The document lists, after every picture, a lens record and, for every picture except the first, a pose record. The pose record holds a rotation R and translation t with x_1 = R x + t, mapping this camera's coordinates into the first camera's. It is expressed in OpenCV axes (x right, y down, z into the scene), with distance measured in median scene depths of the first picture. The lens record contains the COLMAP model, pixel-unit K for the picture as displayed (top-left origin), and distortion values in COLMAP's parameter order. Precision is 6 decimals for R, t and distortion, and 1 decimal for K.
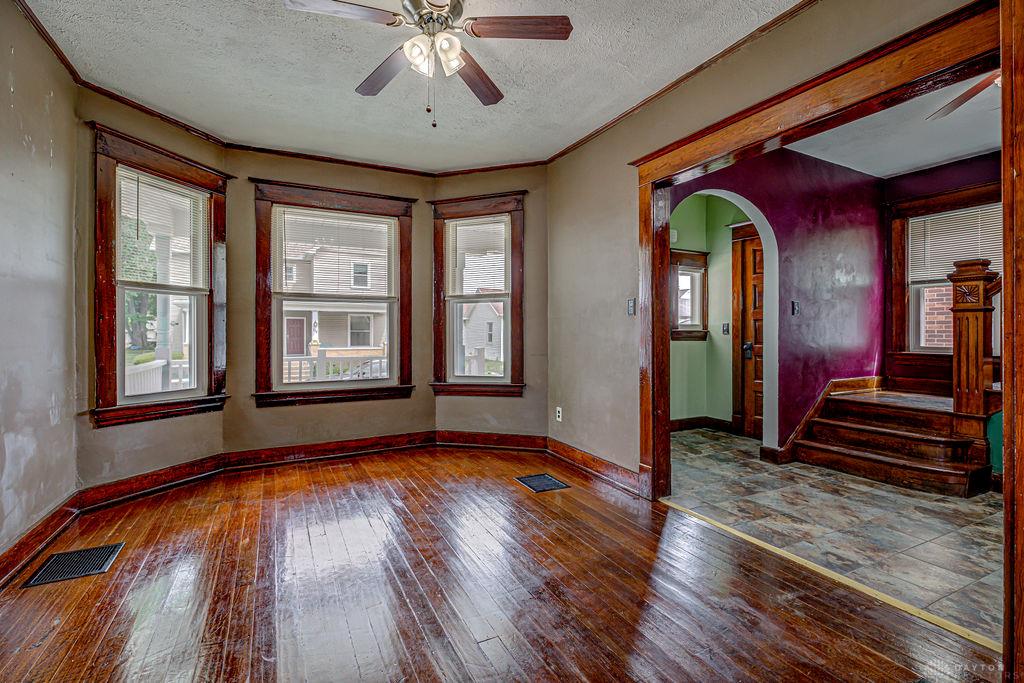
lens RADIAL K [[467.9, 0, 514.4], [0, 467.9, 346.0], [0, 0, 1]] dist [-0.012598, 0.000120]
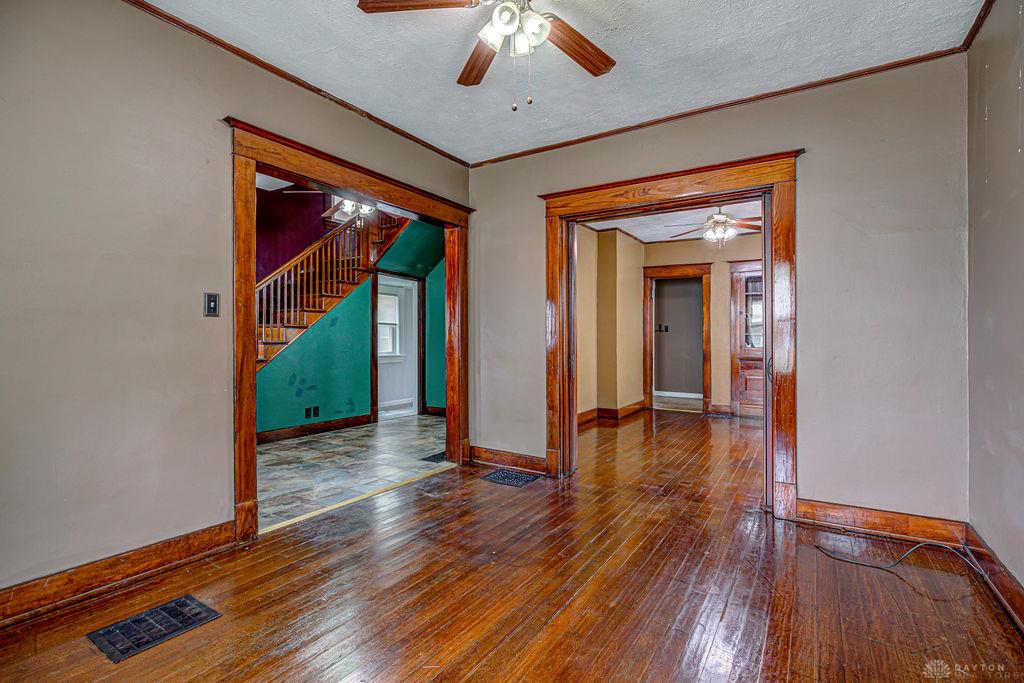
lens RADIAL K [[467.9, 0, 514.4], [0, 467.9, 346.0], [0, 0, 1]] dist [-0.012598, 0.000120]
pose [[-0.503620, -0.013195, 0.863824, -0.721848], [0.025491, 0.999221, 0.030125, -0.030220], [-0.863549, 0.037191, -0.502891, 1.107868]]
